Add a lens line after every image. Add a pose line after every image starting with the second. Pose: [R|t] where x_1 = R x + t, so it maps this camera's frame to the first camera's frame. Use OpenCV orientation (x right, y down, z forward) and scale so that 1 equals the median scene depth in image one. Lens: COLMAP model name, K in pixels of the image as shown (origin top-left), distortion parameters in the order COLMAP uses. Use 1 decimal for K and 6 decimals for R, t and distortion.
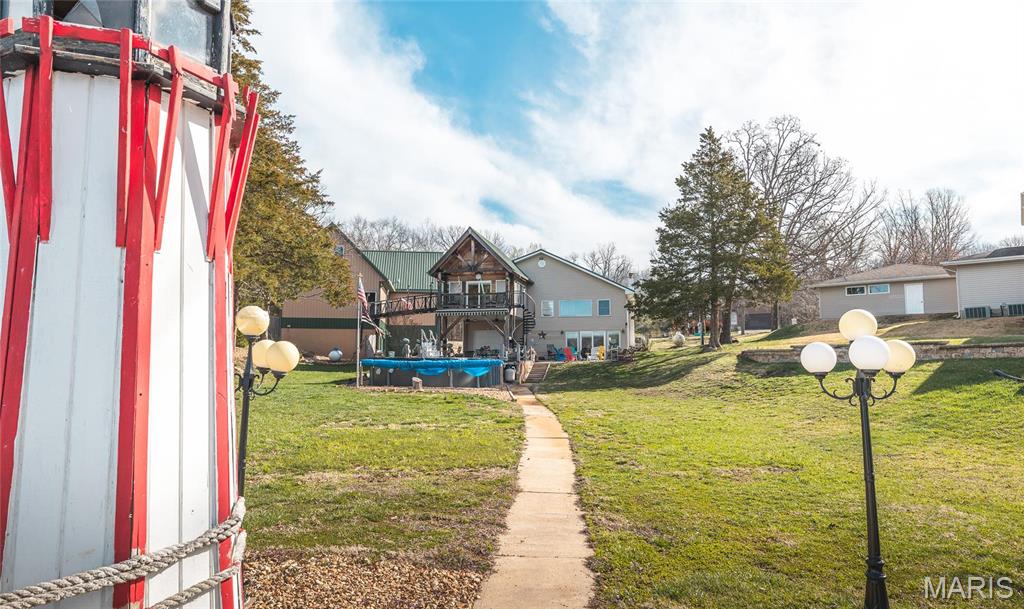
lens RADIAL K [[644.8, 0, 512.0], [0, 644.8, 304.5], [0, 0, 1]] dist [-0.004170, -0.000520]
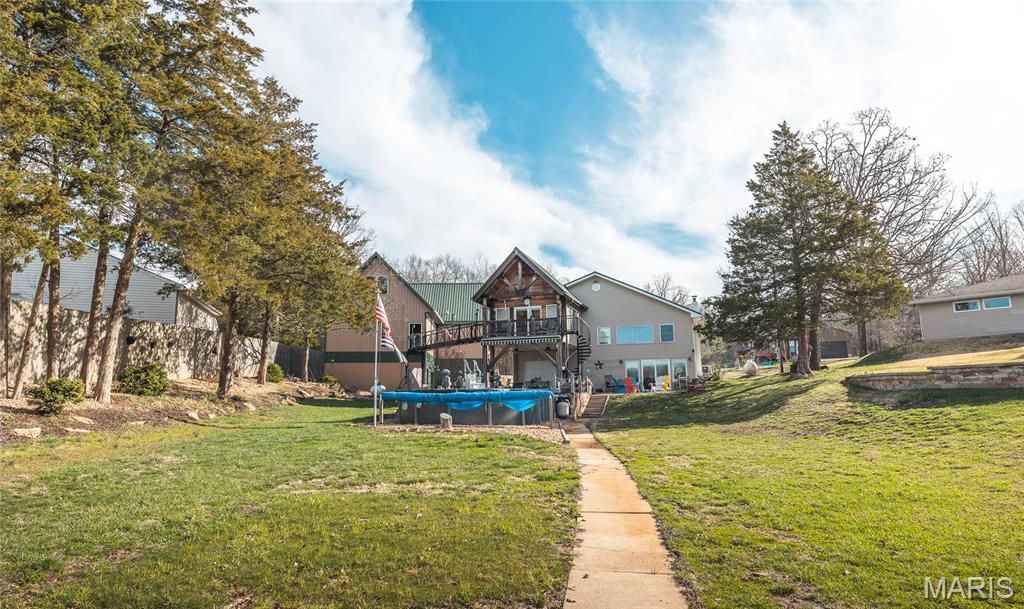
lens RADIAL K [[594.3, 0, 506.6], [0, 594.3, 306.8], [0, 0, 1]] dist [0.003728, 0.000737]
pose [[0.994340, -0.028579, -0.102332, 0.005848], [0.022082, 0.997701, -0.064074, 0.018965], [0.103928, 0.061452, 0.992685, 0.168205]]
